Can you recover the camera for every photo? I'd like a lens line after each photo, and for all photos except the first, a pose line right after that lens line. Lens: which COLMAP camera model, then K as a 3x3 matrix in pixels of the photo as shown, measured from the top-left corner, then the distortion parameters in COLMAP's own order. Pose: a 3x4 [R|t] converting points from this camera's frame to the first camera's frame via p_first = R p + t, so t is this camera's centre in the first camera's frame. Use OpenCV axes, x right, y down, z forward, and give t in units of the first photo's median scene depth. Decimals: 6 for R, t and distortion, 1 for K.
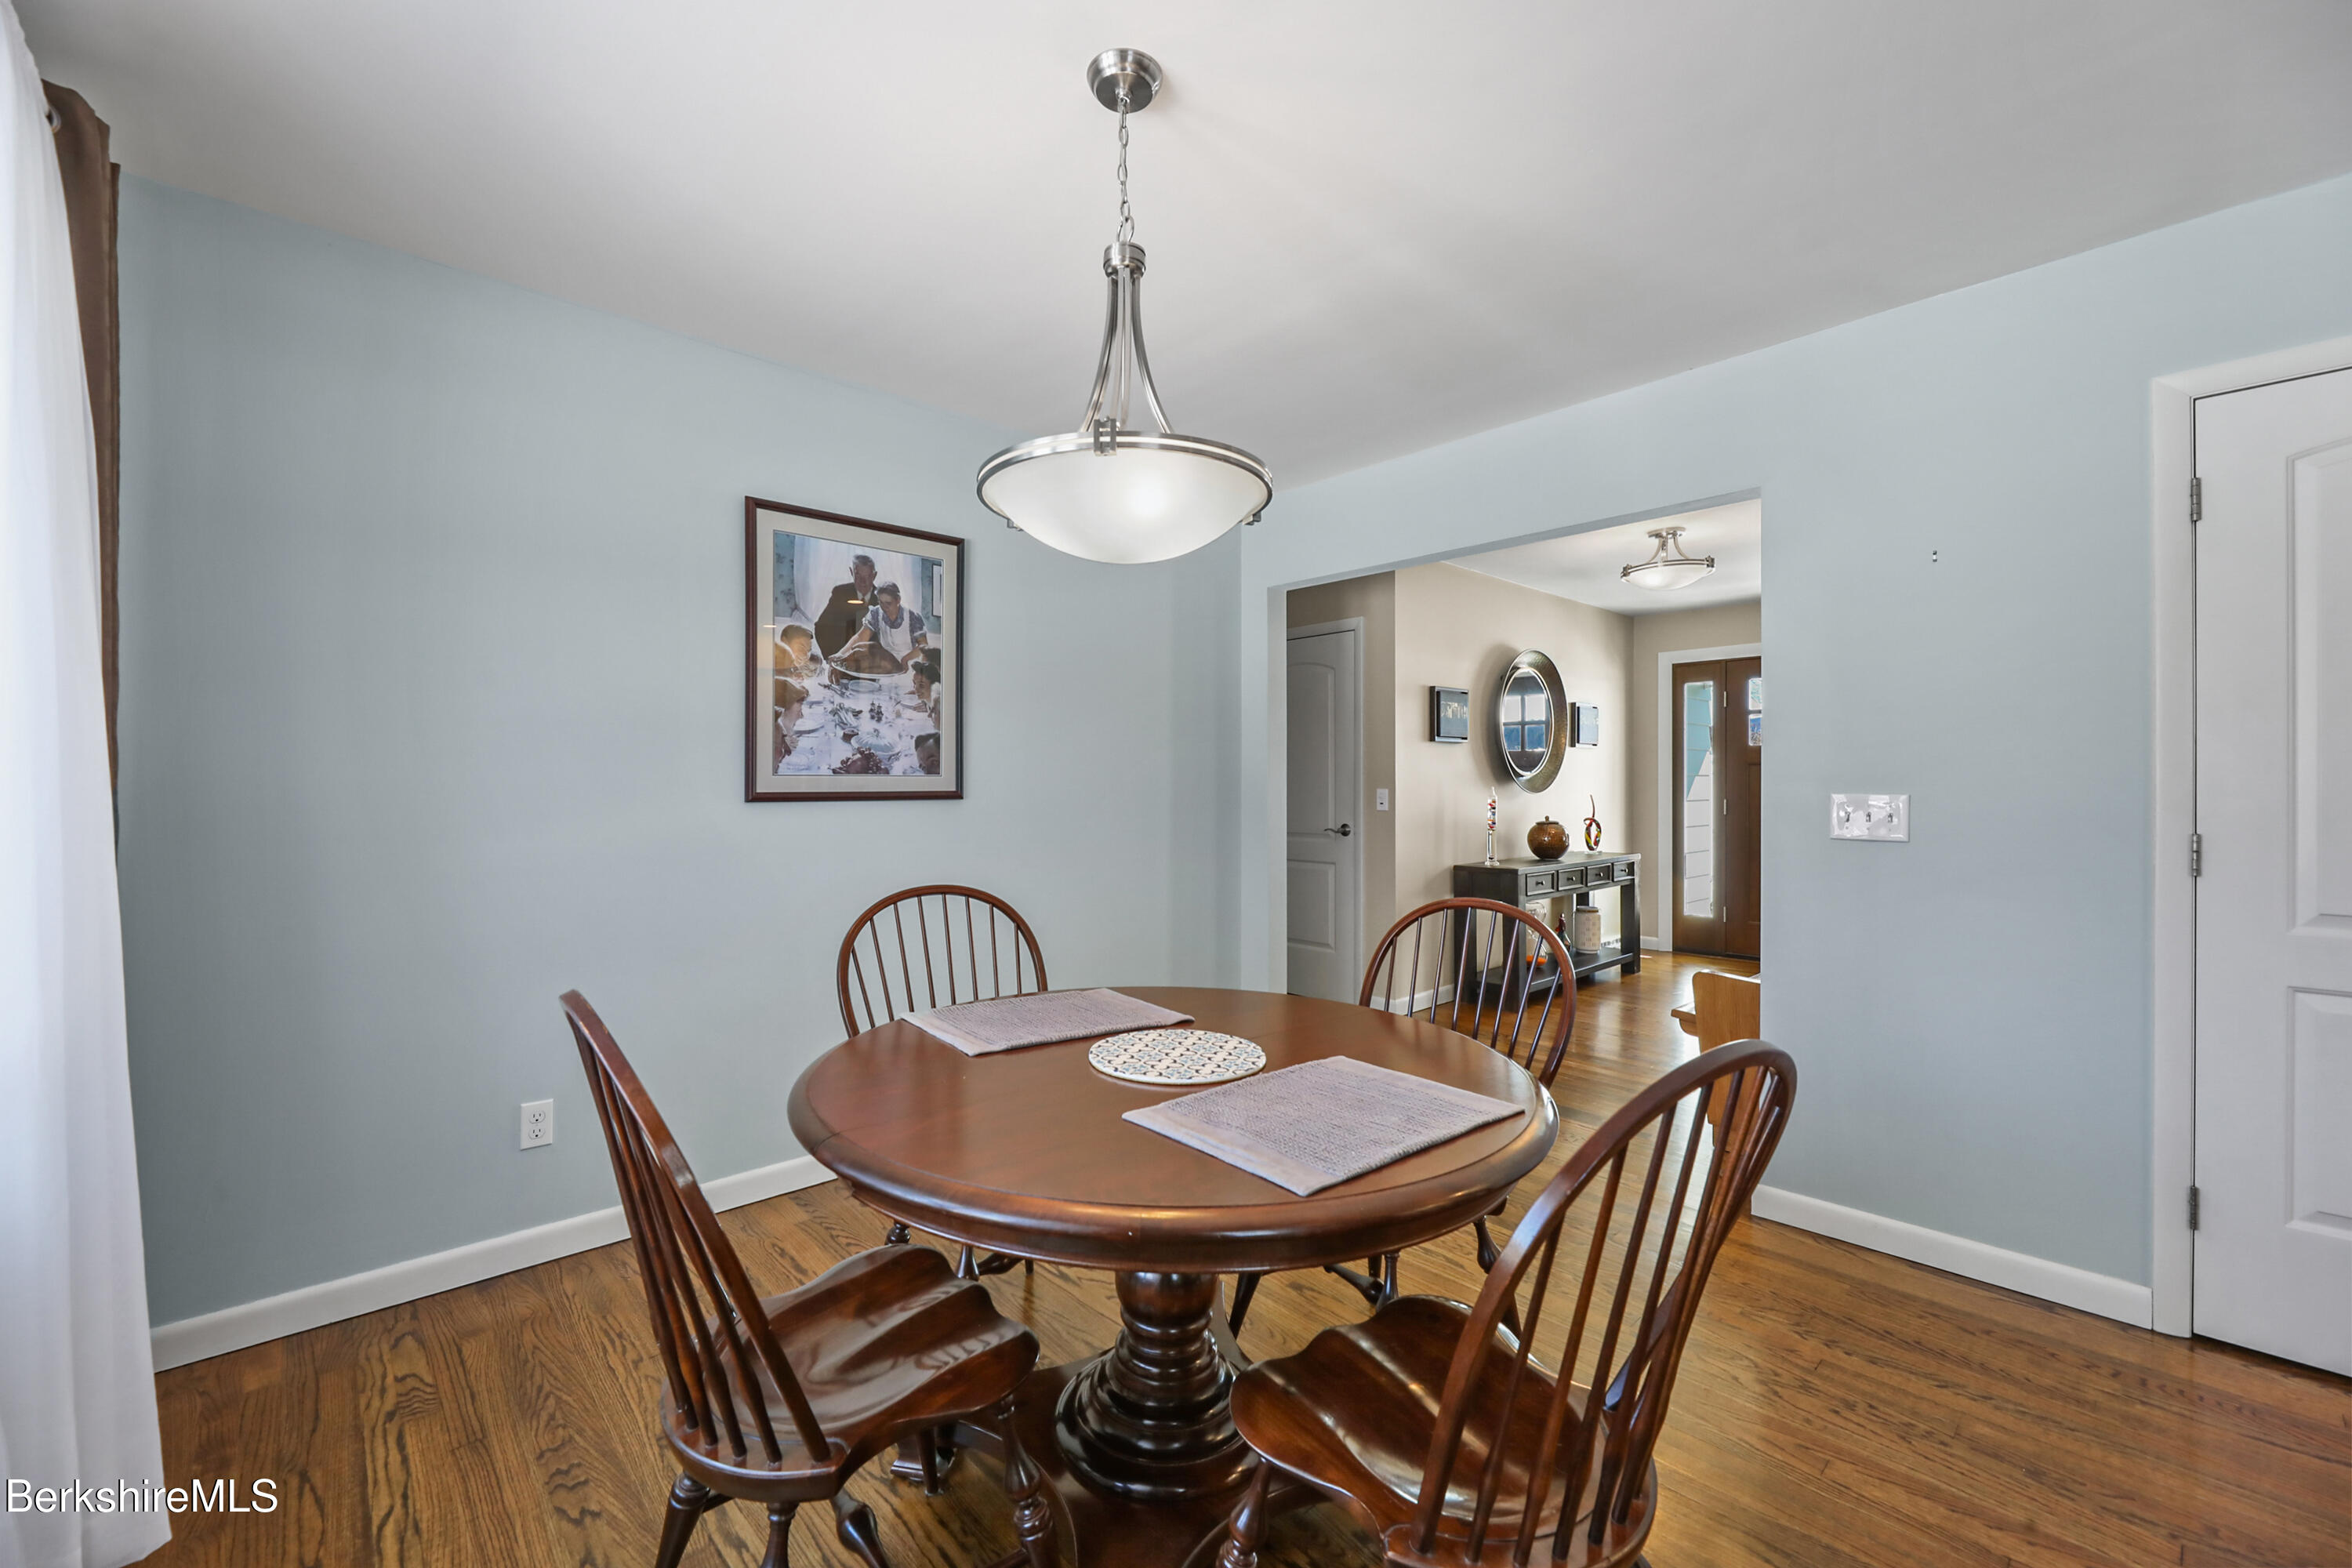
lens RADIAL K [[964.3, 0, 1160.5], [0, 964.3, 787.1], [0, 0, 1]] dist [0.000451, -0.004200]
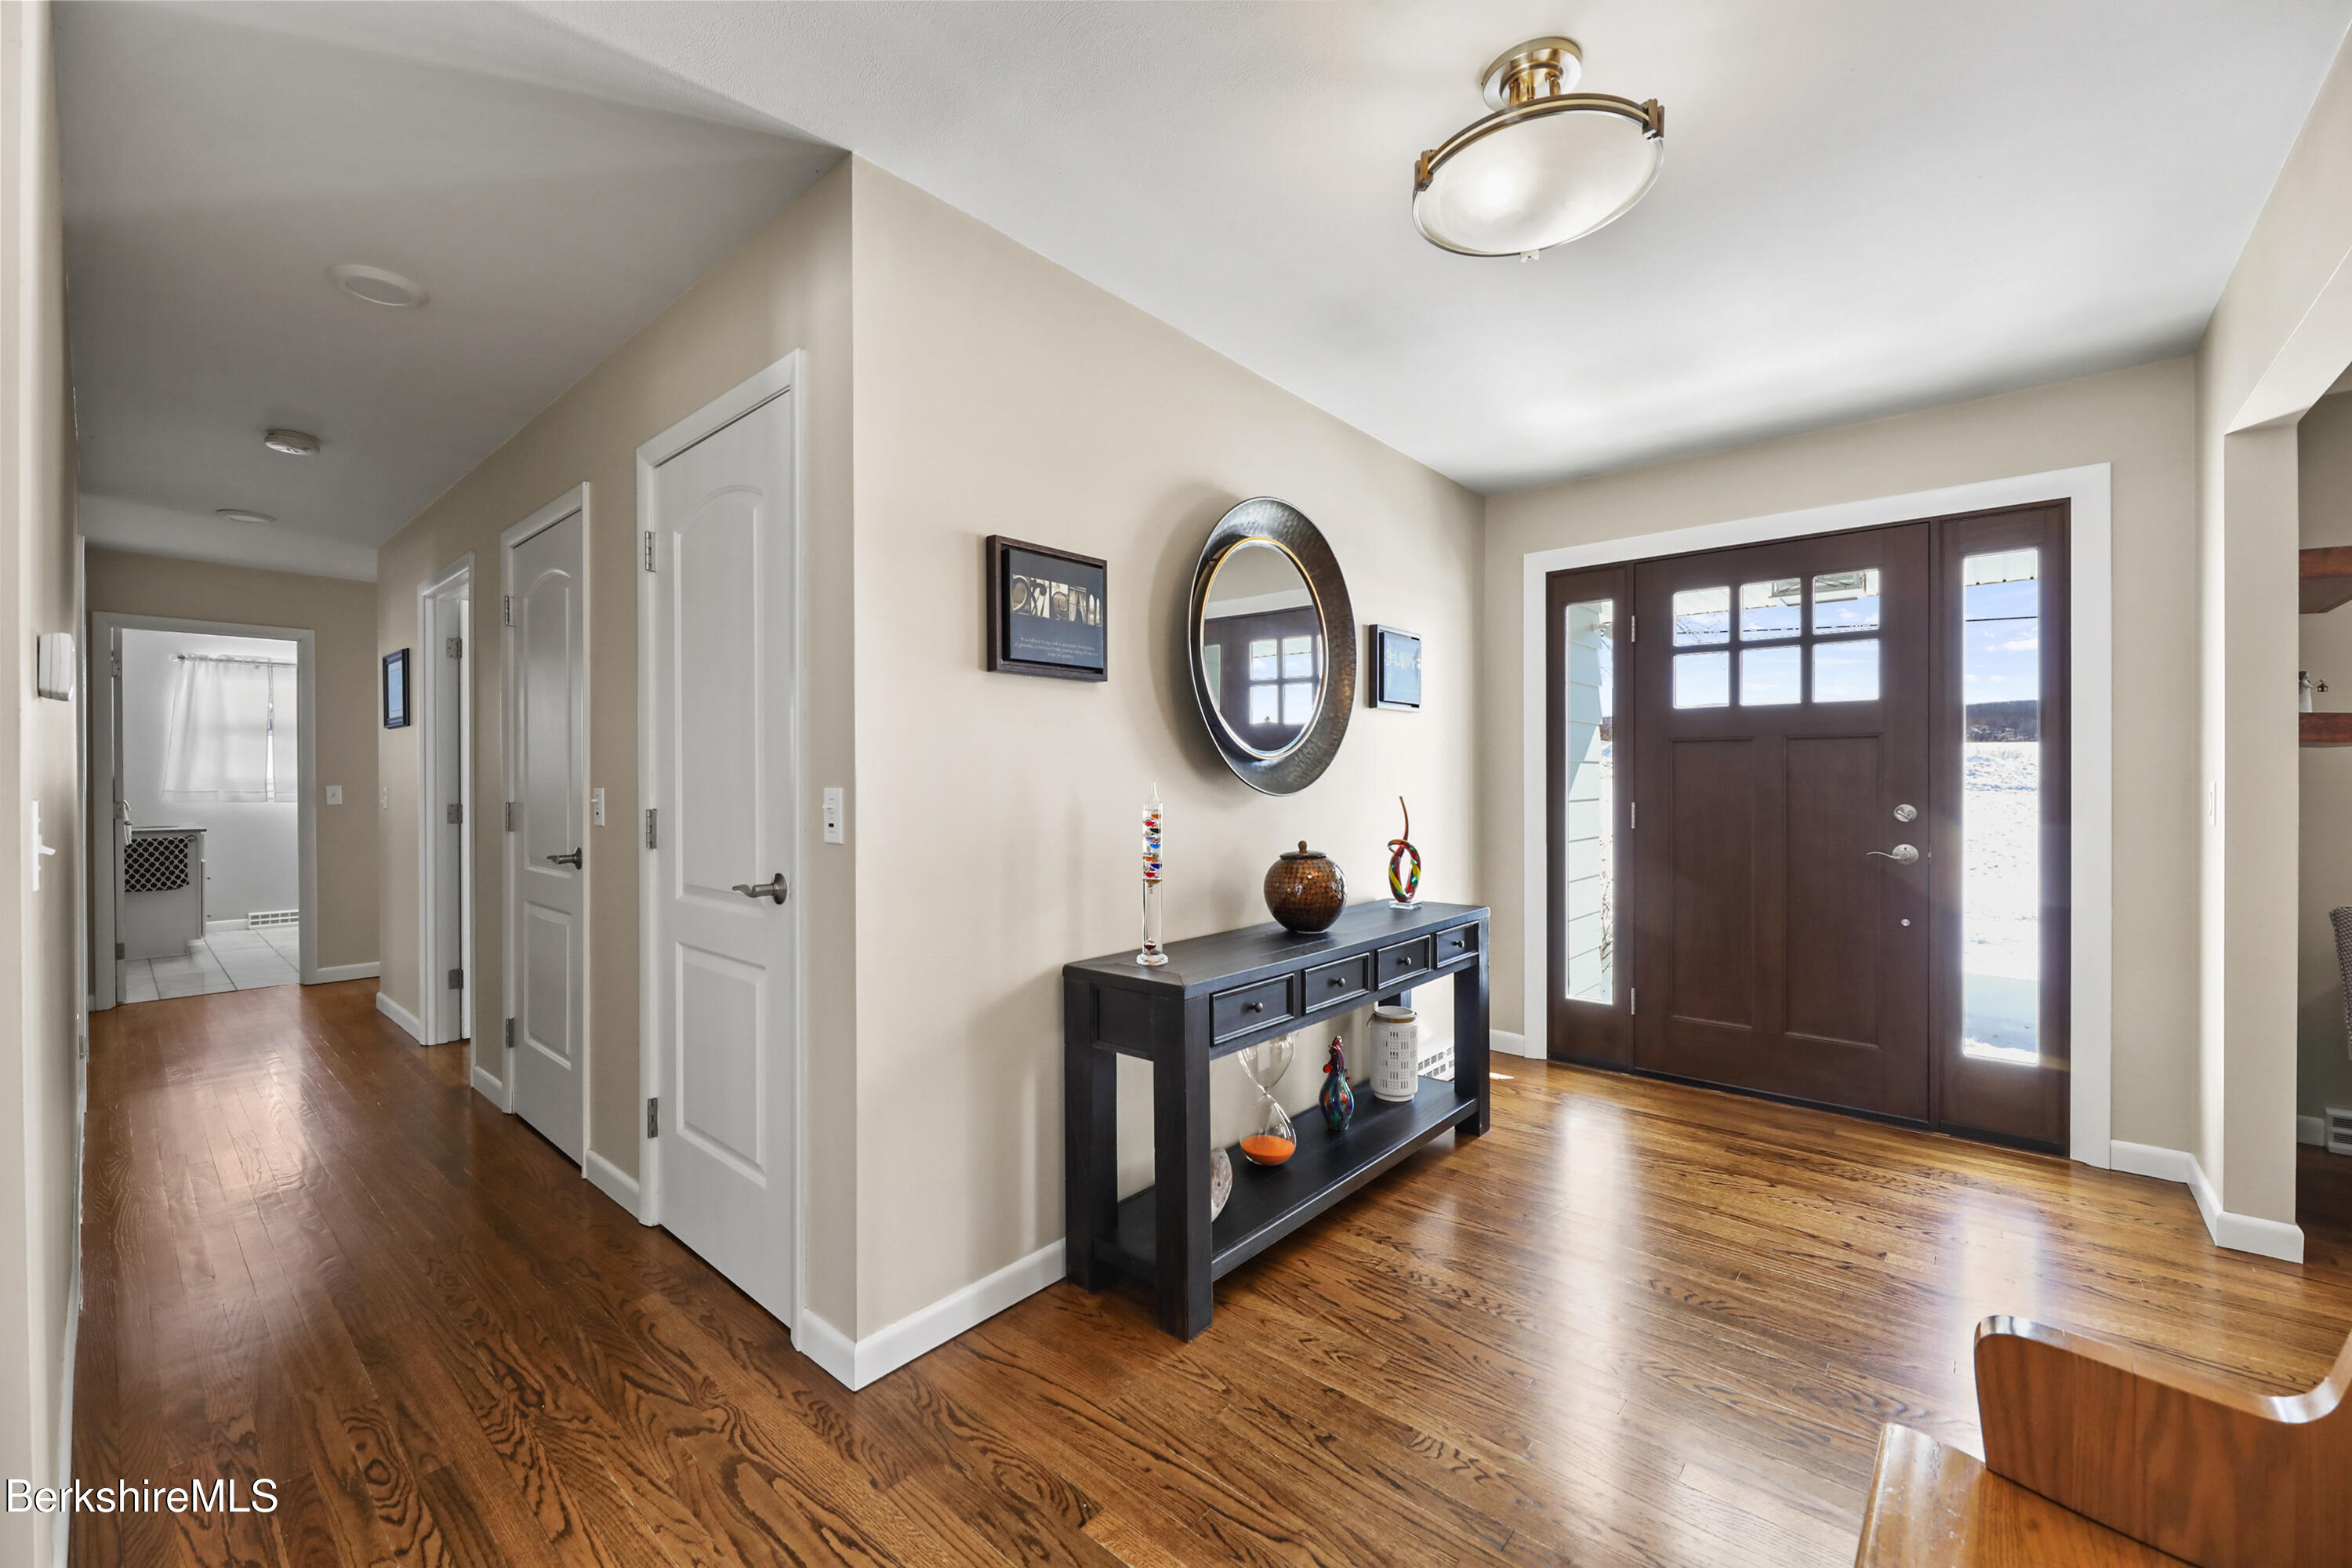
lens RADIAL K [[925.3, 0, 1176.0], [0, 925.3, 784.0], [0, 0, 1]] dist [0.000772, -0.010232]
pose [[0.994082, -0.001530, 0.108626, 0.284581], [0.001381, 0.999998, 0.001448, 0.000055], [-0.108628, -0.001290, 0.994082, 0.539061]]
